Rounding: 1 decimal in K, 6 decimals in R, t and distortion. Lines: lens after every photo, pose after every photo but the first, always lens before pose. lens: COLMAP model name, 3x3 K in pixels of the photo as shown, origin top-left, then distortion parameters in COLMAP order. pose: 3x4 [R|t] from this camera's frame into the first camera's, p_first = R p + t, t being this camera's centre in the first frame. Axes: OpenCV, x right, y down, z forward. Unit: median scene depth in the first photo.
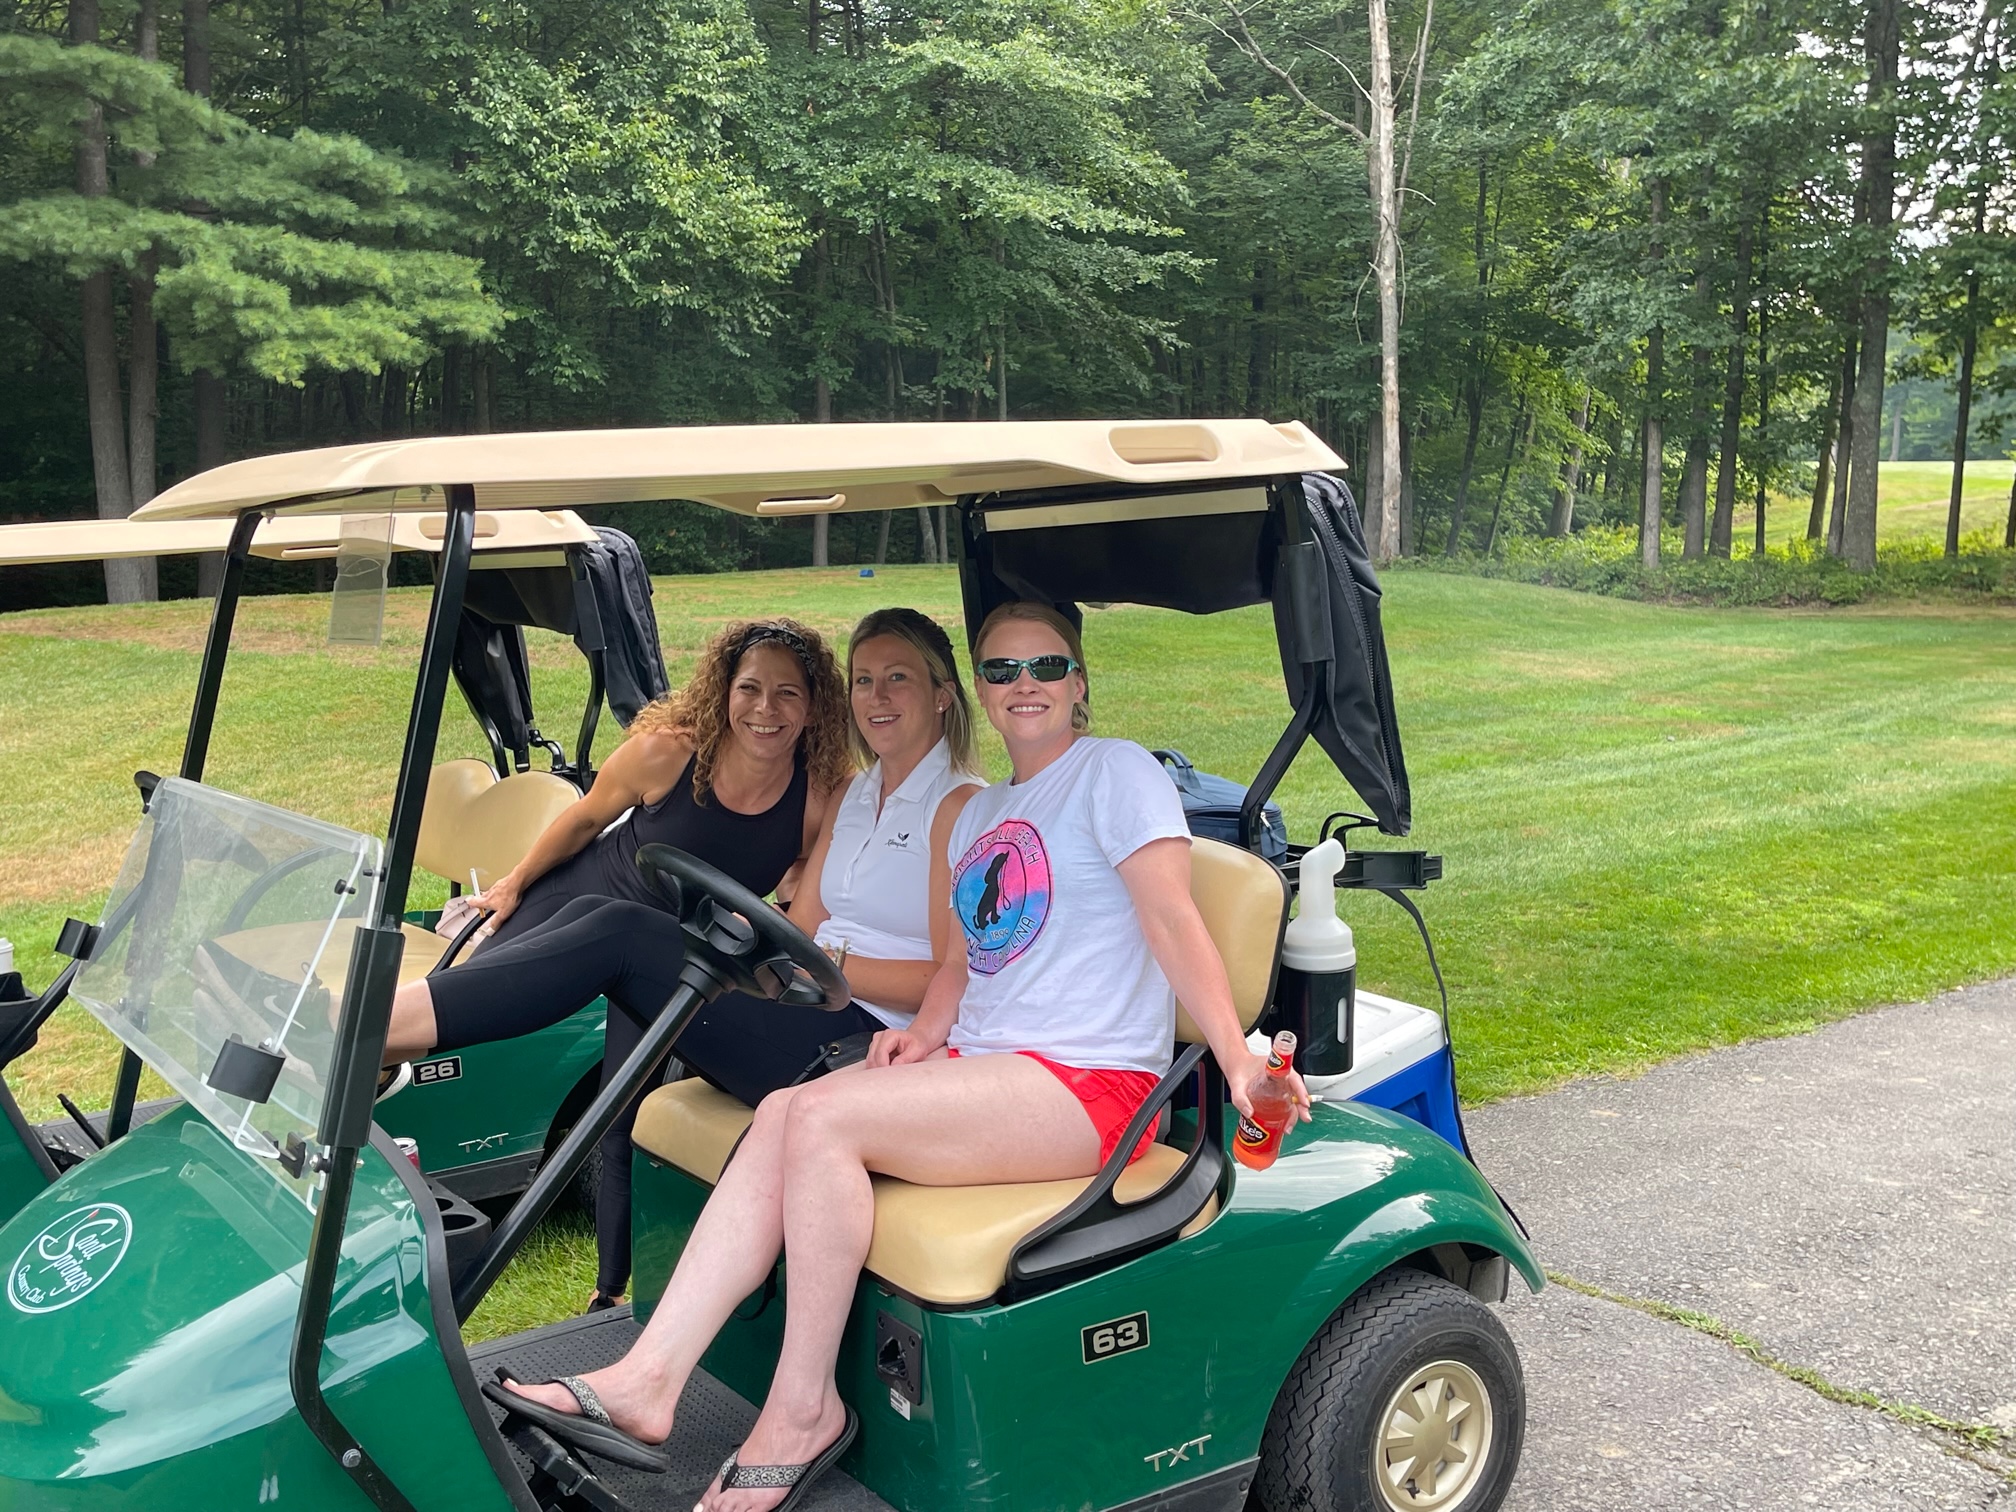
lens RADIAL K [[1978.4, 0, 1060.2], [0, 1978.4, 750.3], [0, 0, 1]] dist [0.020057, -0.004036]
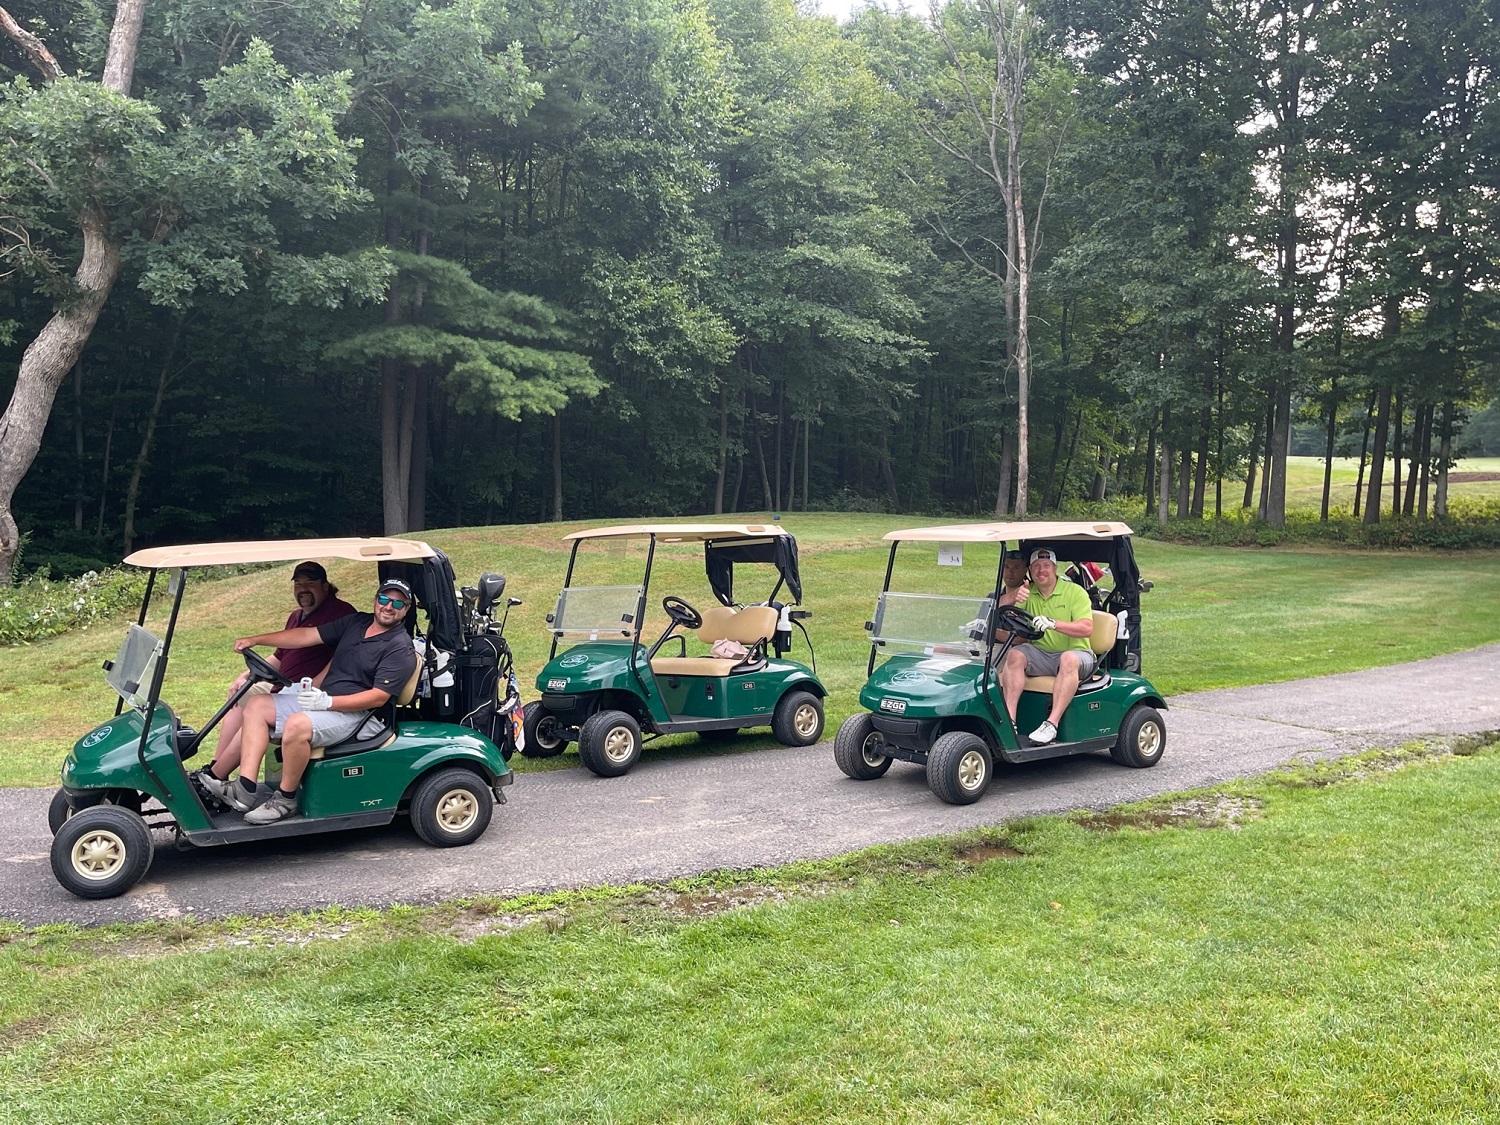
lens RADIAL K [[1341.2, 0, 750.0], [0, 1341.2, 562.5], [0, 0, 1]] dist [-0.001789, 0.004400]
pose [[0.999538, 0.024577, 0.017859, -0.133843], [-0.023674, 0.998512, -0.049123, 0.018312], [-0.019039, 0.048677, 0.998633, -0.294189]]
